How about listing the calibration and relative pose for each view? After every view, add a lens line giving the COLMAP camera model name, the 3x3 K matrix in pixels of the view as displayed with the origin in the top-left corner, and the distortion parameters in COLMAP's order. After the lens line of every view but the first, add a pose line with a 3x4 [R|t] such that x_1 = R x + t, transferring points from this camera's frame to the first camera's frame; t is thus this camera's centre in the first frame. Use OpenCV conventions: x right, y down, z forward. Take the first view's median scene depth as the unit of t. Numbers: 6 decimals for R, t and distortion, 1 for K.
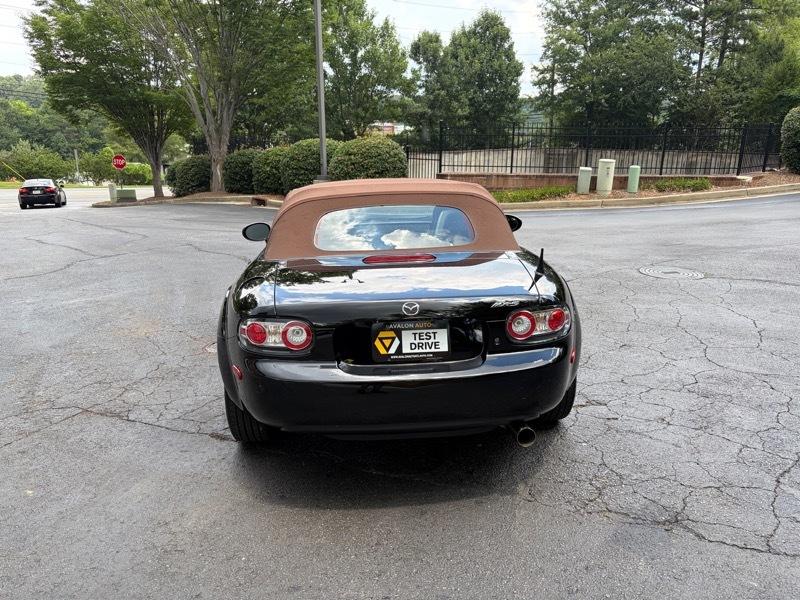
lens RADIAL K [[605.1, 0, 402.7], [0, 605.1, 300.2], [0, 0, 1]] dist [0.028580, -0.035600]
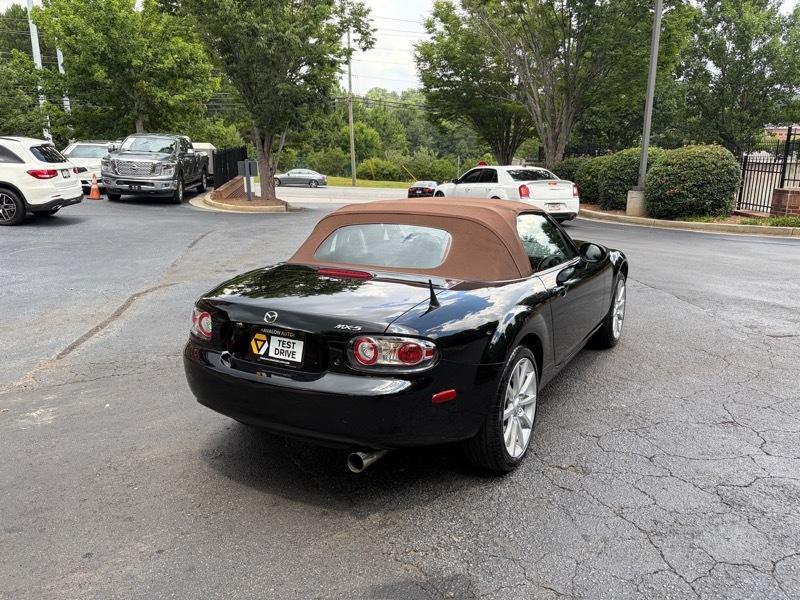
lens RADIAL K [[605.1, 0, 408.1], [0, 605.1, 302.6], [0, 0, 1]] dist [0.028580, -0.035600]
pose [[0.824513, 0.141964, -0.547745, 0.051447], [-0.144789, 0.988721, 0.038307, -0.005688], [0.547005, 0.047723, 0.835768, 0.013028]]
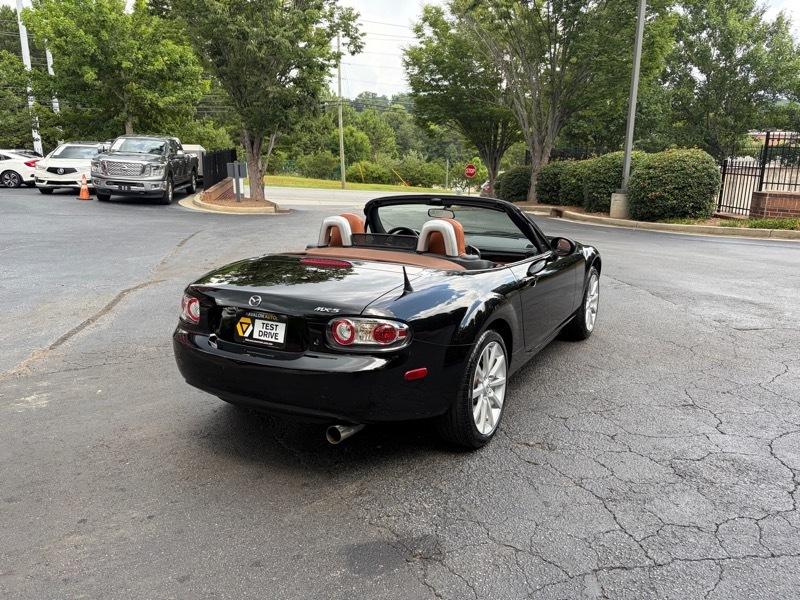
lens RADIAL K [[605.1, 0, 406.3], [0, 605.1, 302.1], [0, 0, 1]] dist [0.028580, -0.035600]
pose [[0.831670, 0.139590, -0.537437, 0.056073], [-0.146814, 0.988721, 0.029613, -0.003897], [0.535509, 0.054275, 0.842784, 0.009815]]
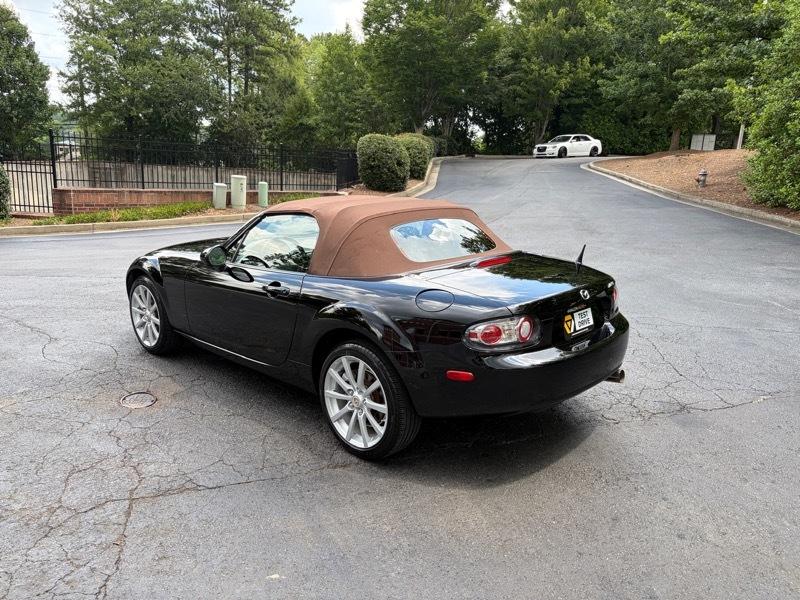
lens RADIAL K [[605.1, 0, 391.8], [0, 605.1, 294.6], [0, 0, 1]] dist [0.028580, -0.035600]
pose [[0.745481, -0.115497, 0.656444, -0.072942], [0.136492, 0.990454, 0.019259, -0.004346], [-0.652402, 0.075242, 0.754129, 0.017048]]
